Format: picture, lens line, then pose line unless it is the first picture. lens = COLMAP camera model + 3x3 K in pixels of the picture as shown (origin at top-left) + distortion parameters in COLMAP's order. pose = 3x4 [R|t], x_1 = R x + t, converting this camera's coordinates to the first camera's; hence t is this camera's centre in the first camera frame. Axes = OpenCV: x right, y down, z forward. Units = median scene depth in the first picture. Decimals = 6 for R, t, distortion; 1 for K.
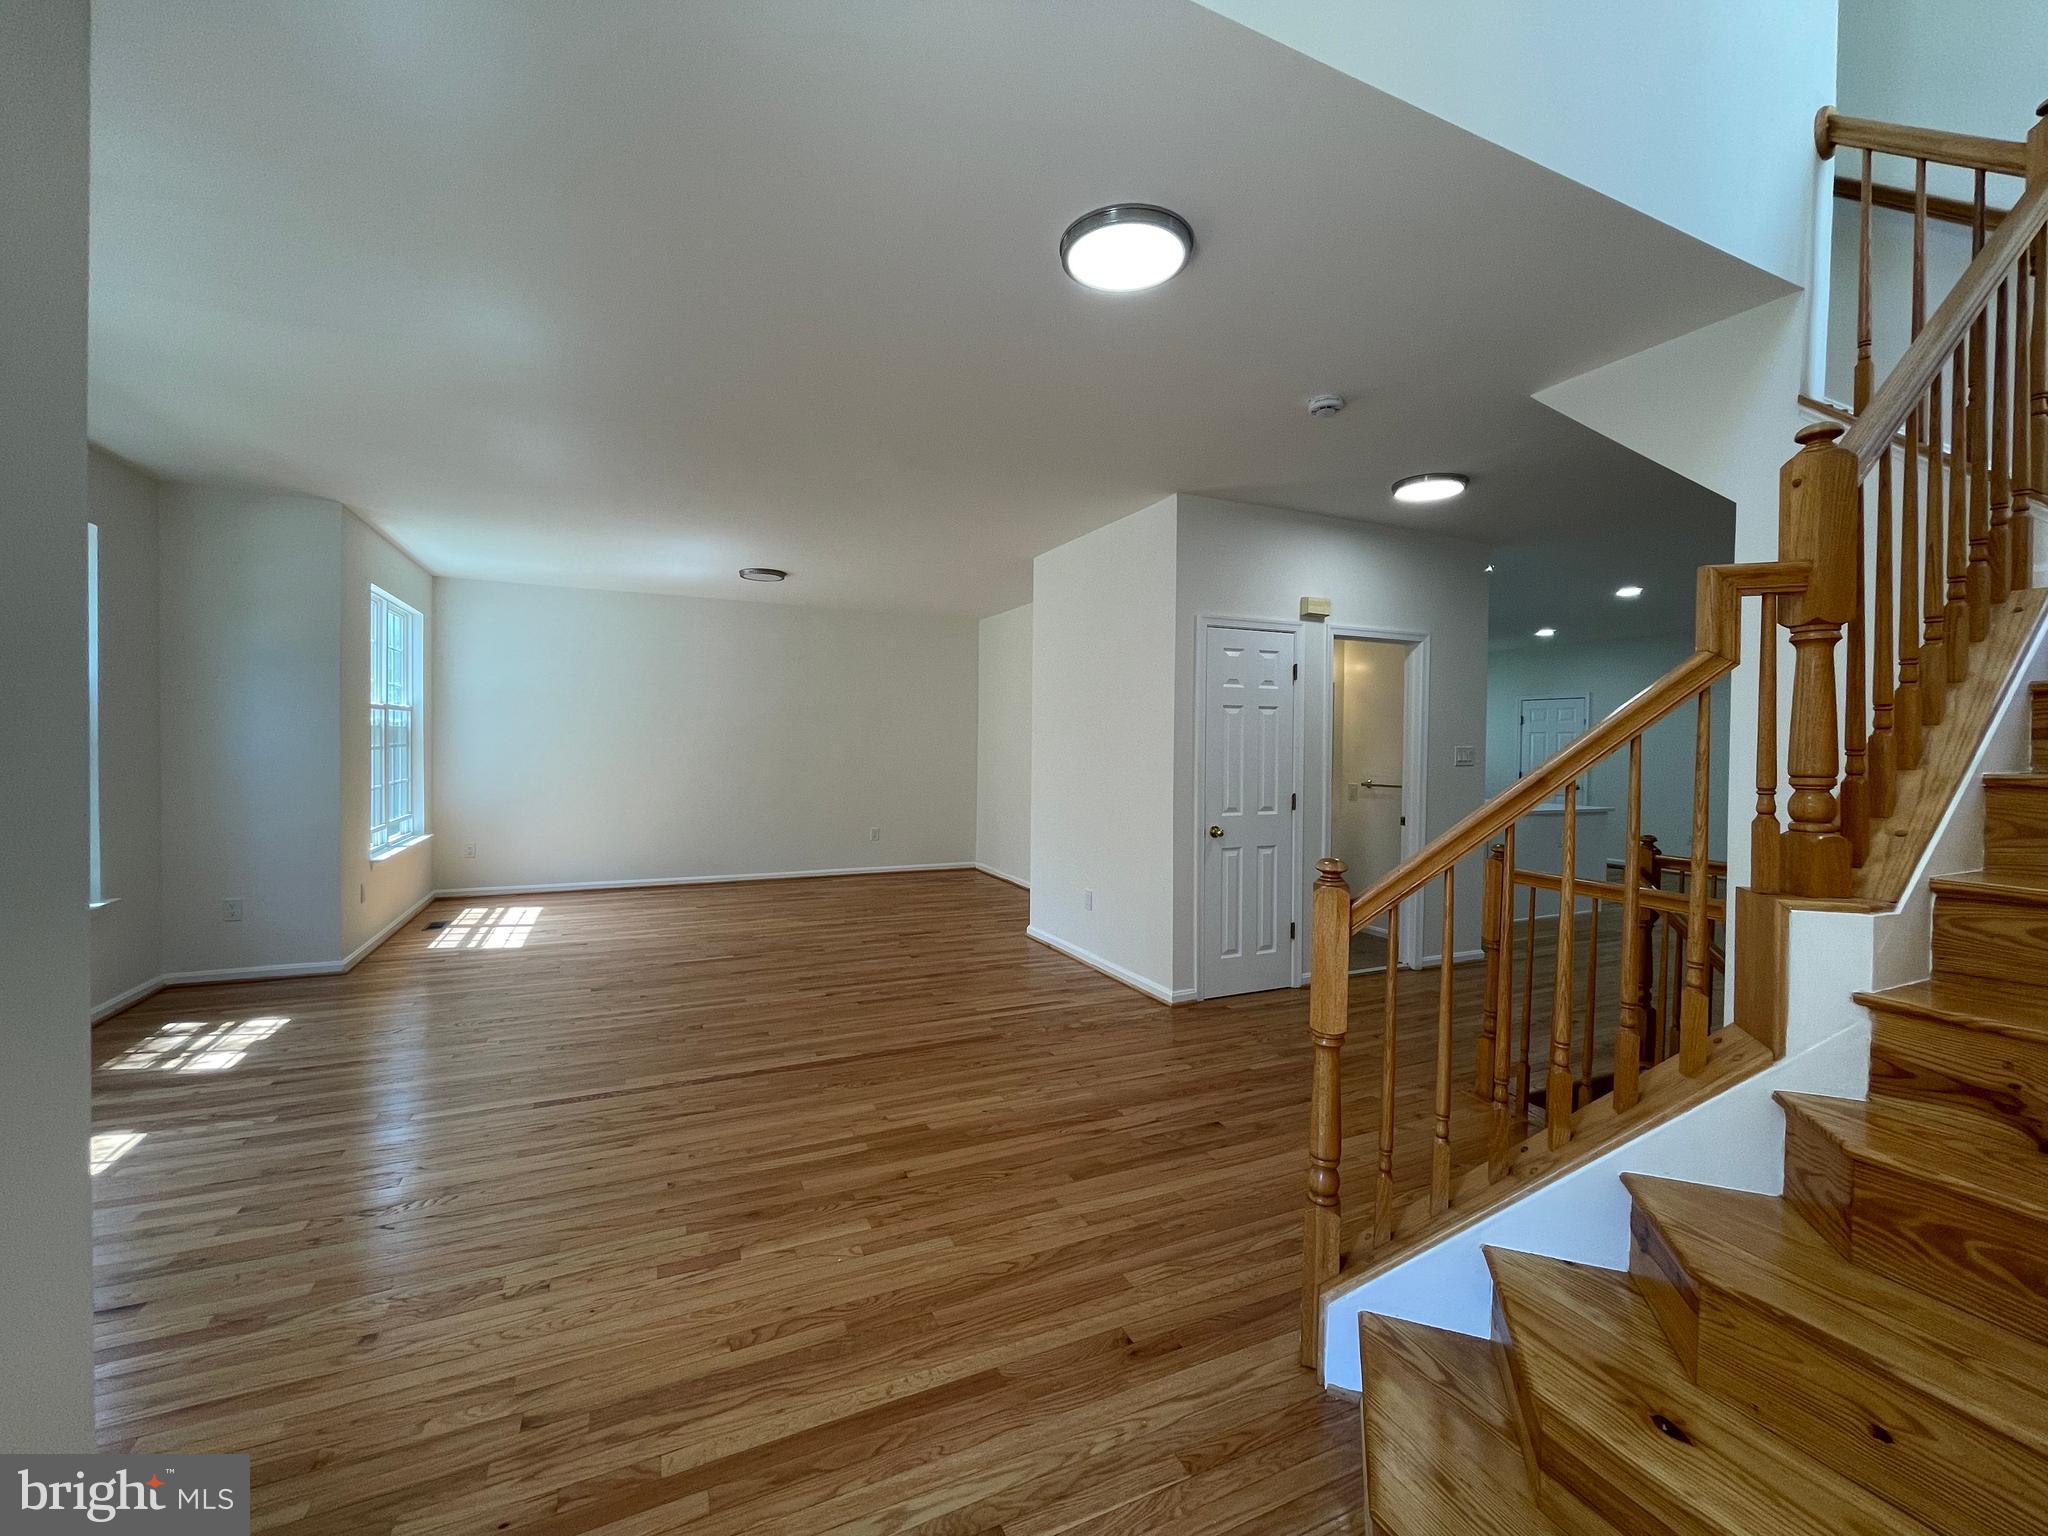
lens RADIAL K [[821.8, 0, 1018.9], [0, 821.8, 759.0], [0, 0, 1]] dist [-0.001471, 0.000544]
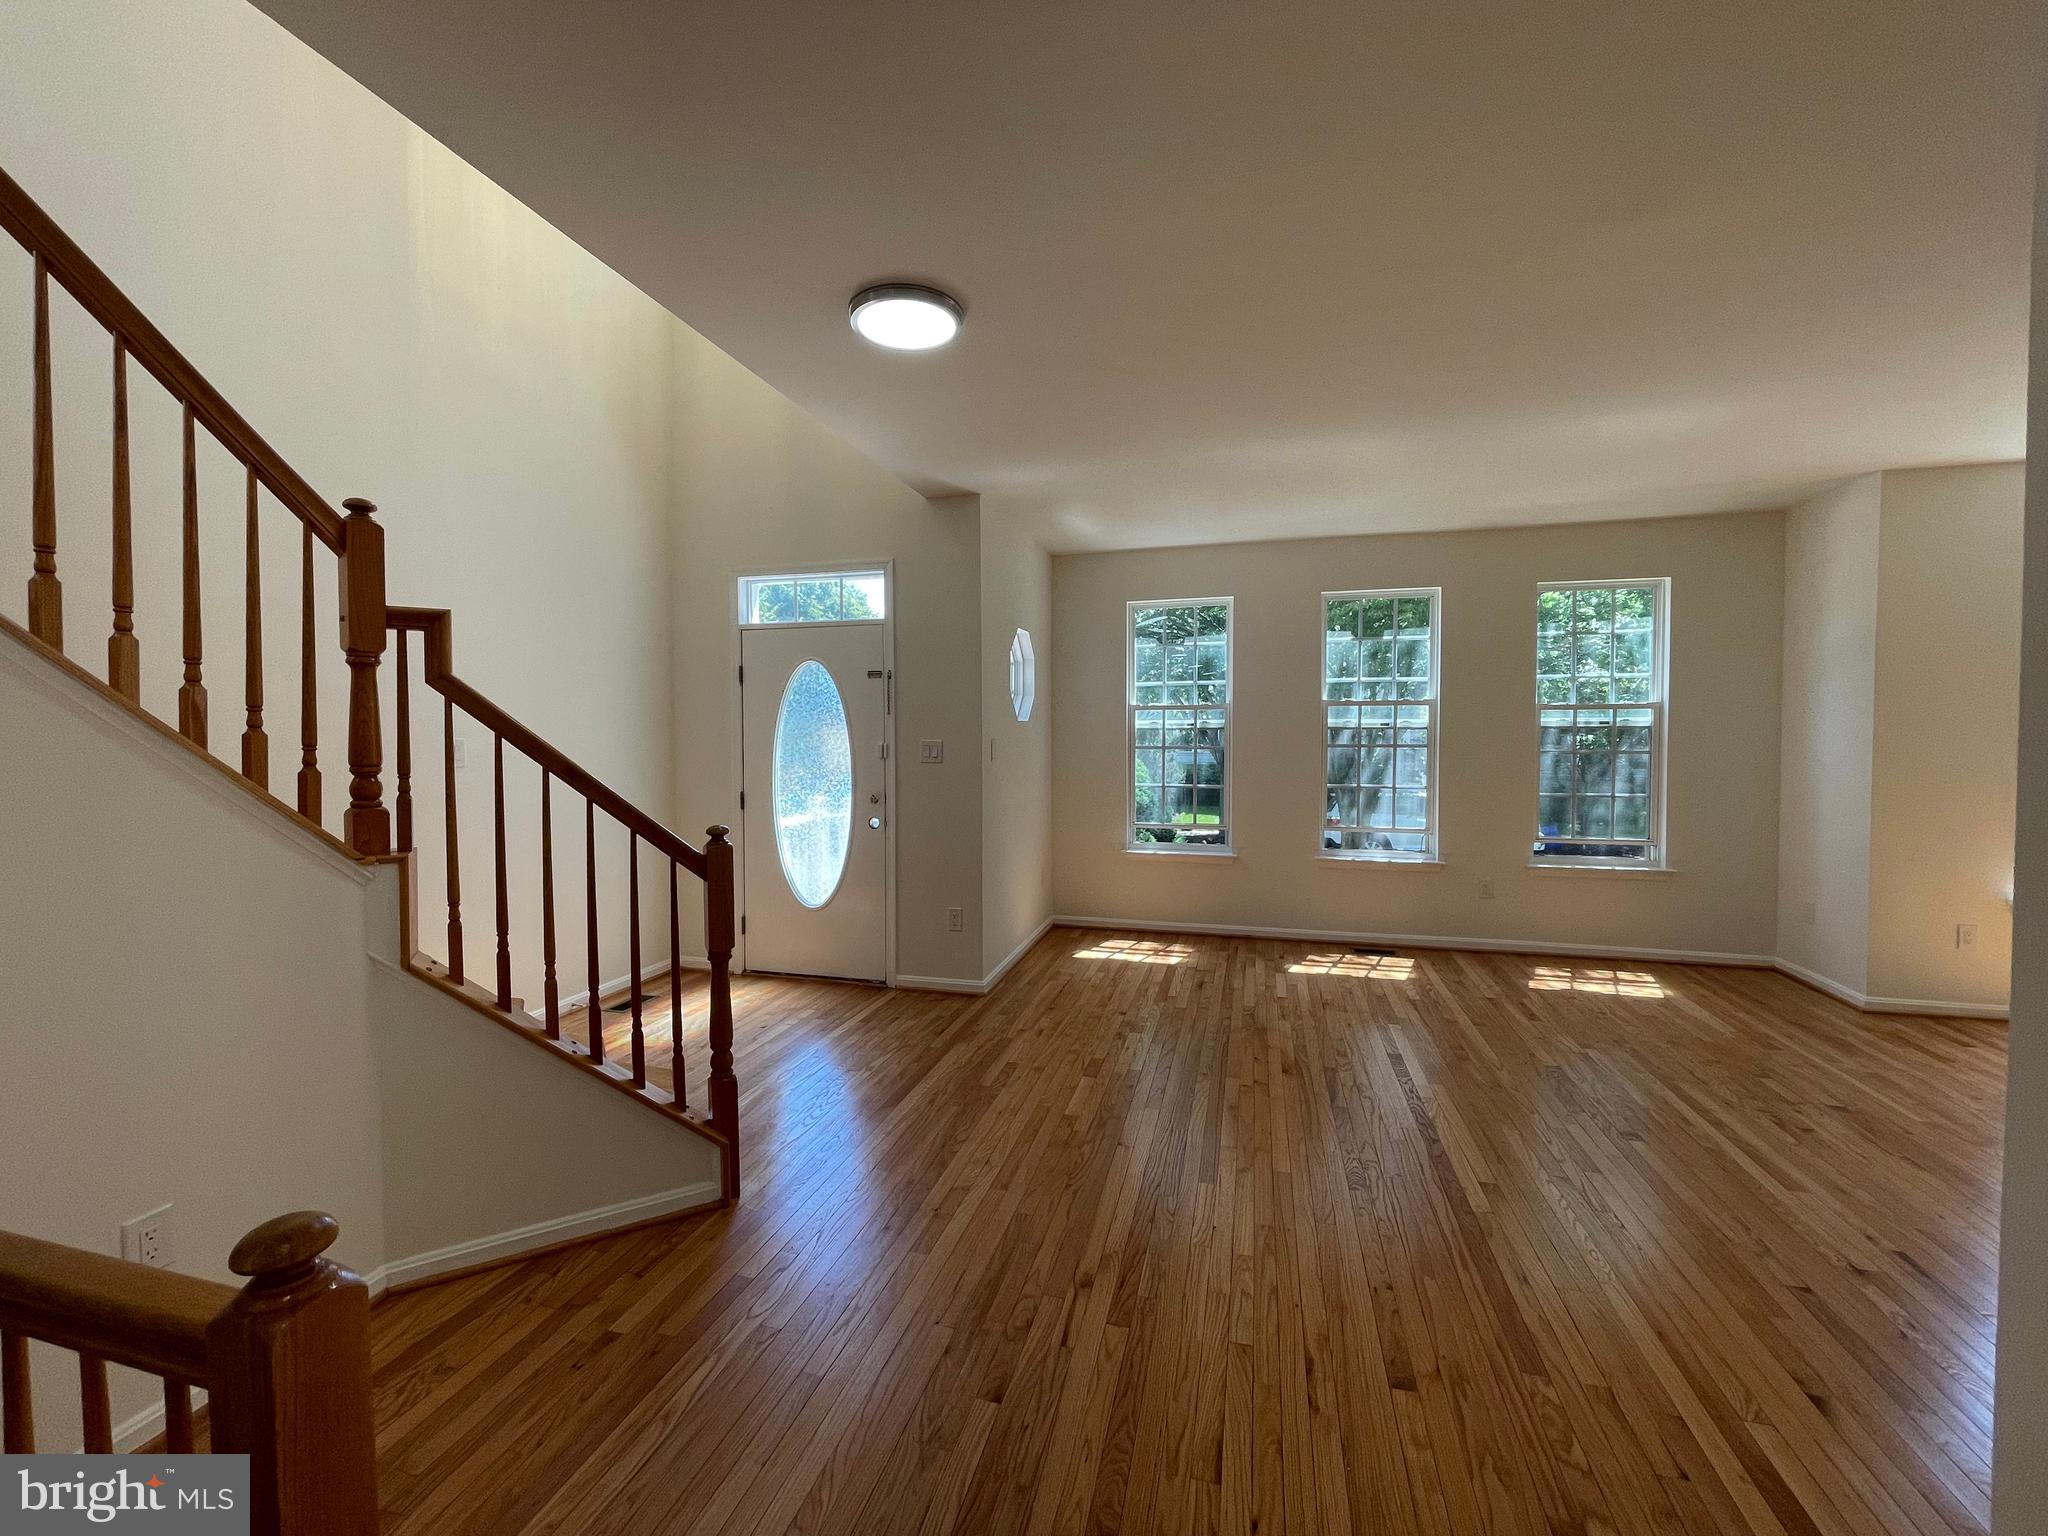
lens RADIAL K [[829.5, 0, 1018.7], [0, 829.5, 767.8], [0, 0, 1]] dist [-0.000516, 0.000334]
pose [[-0.644409, 0.022652, -0.764345, 1.219108], [-0.018631, 0.998799, 0.045308, -0.057402], [0.764454, 0.043438, -0.643214, 2.486063]]
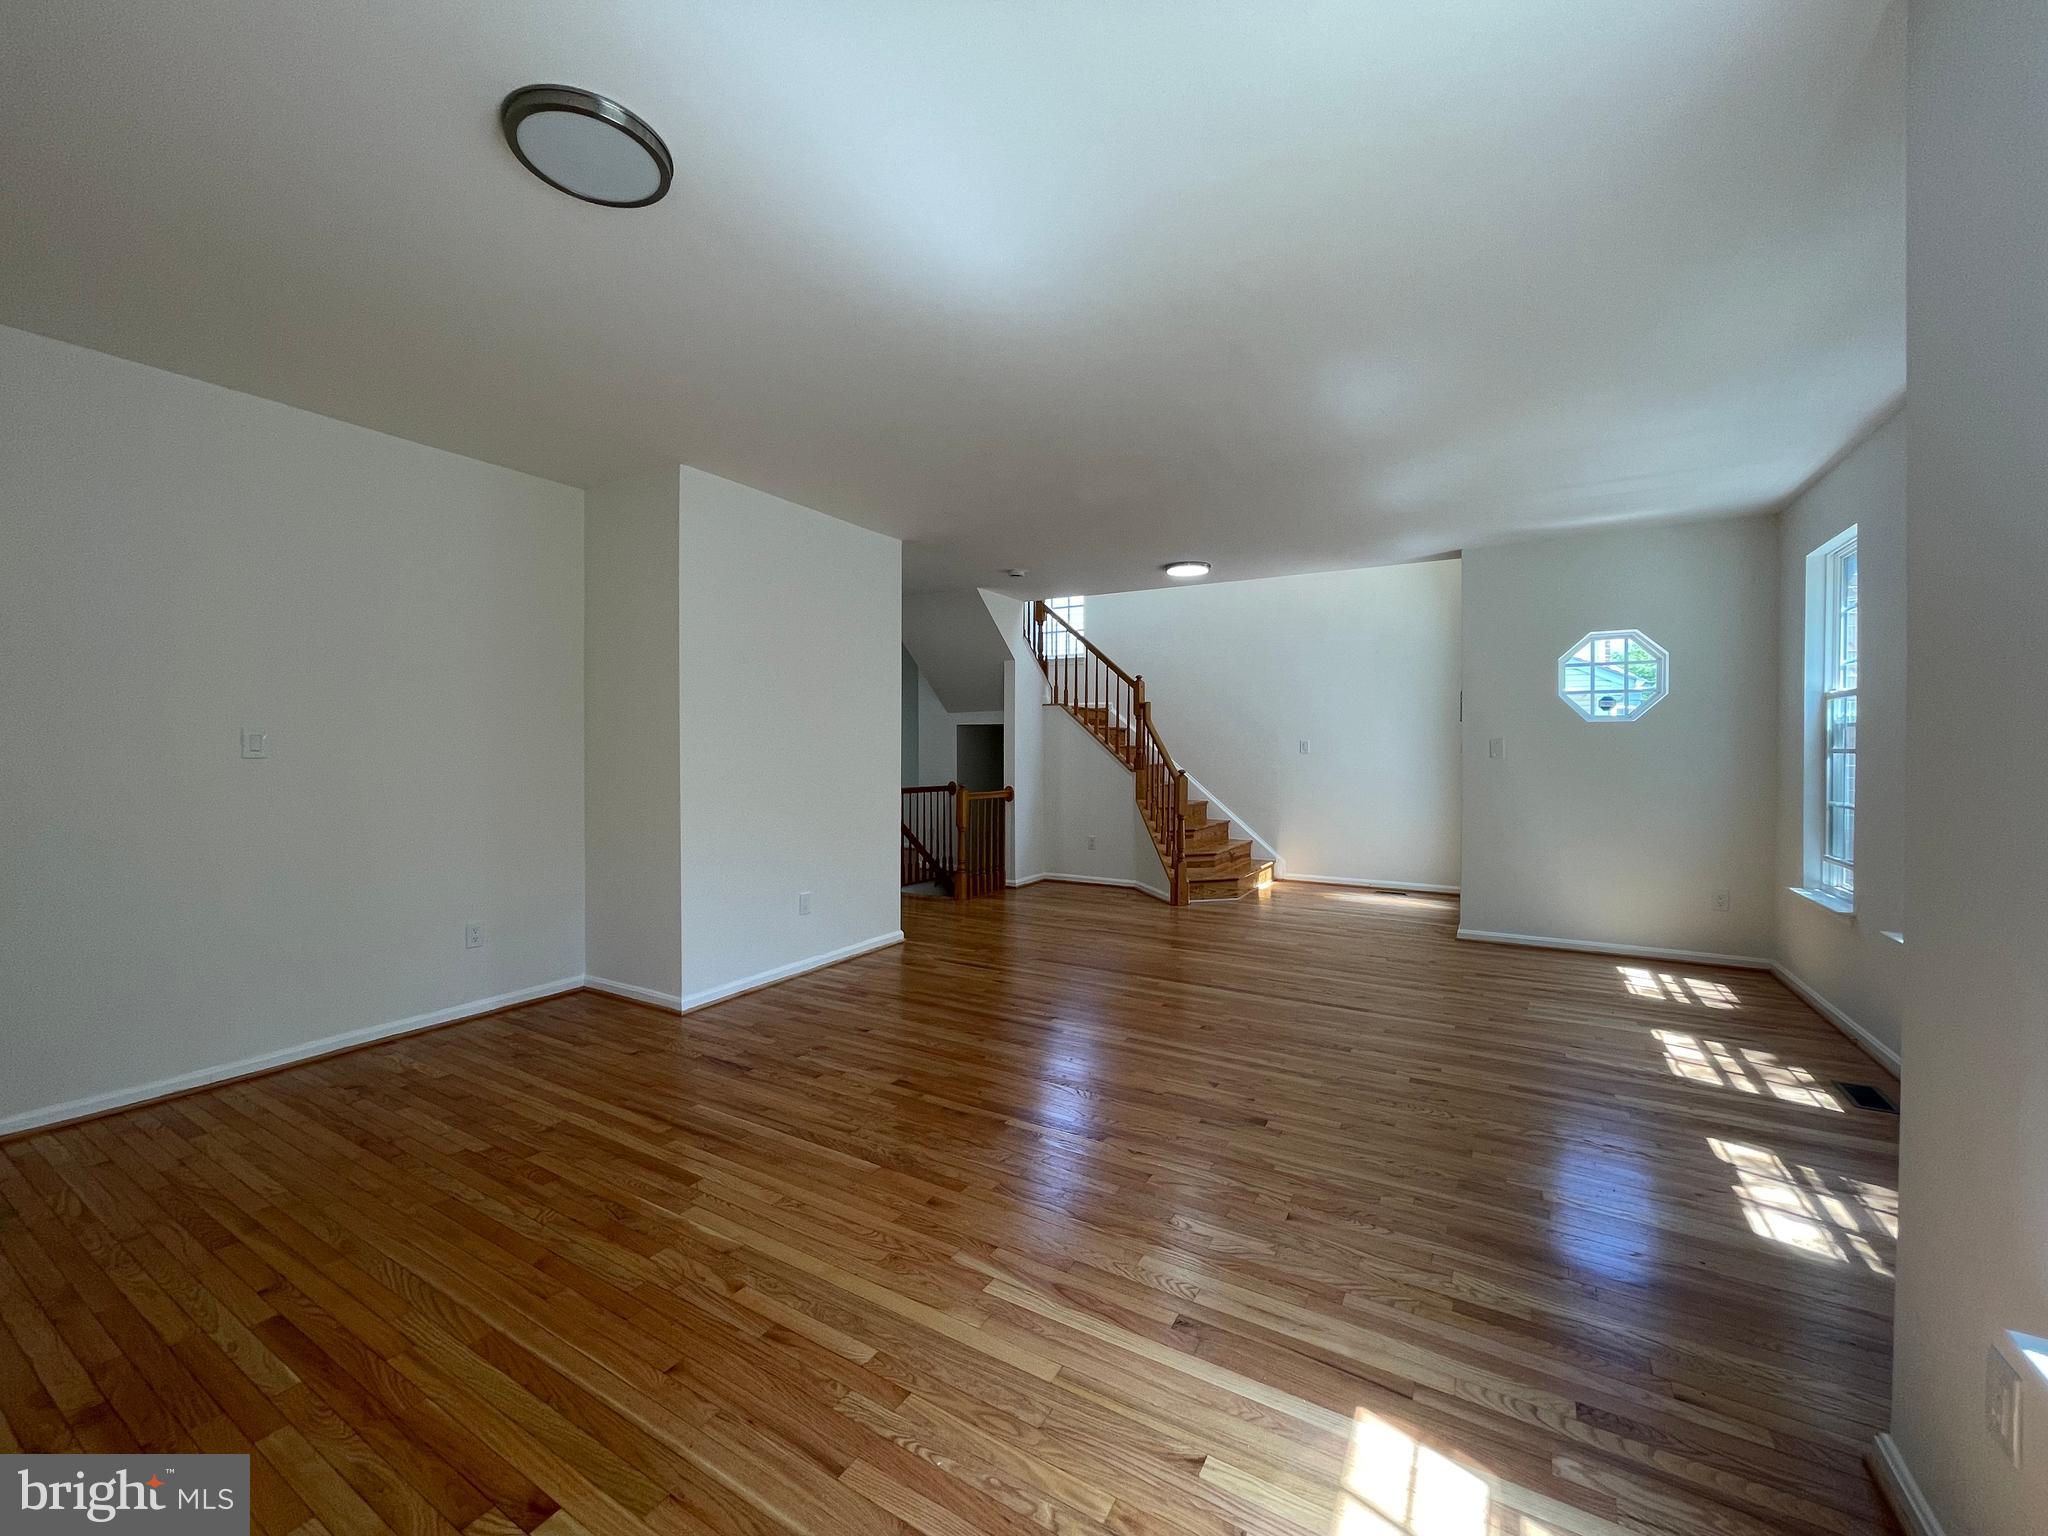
lens RADIAL K [[829.5, 0, 1018.7], [0, 829.5, 767.8], [0, 0, 1]] dist [-0.000516, 0.000334]
pose [[-0.565277, -0.029606, 0.824370, -2.544478], [0.008124, 0.999107, 0.041452, -0.057946], [-0.824861, 0.030129, -0.564532, 4.122115]]
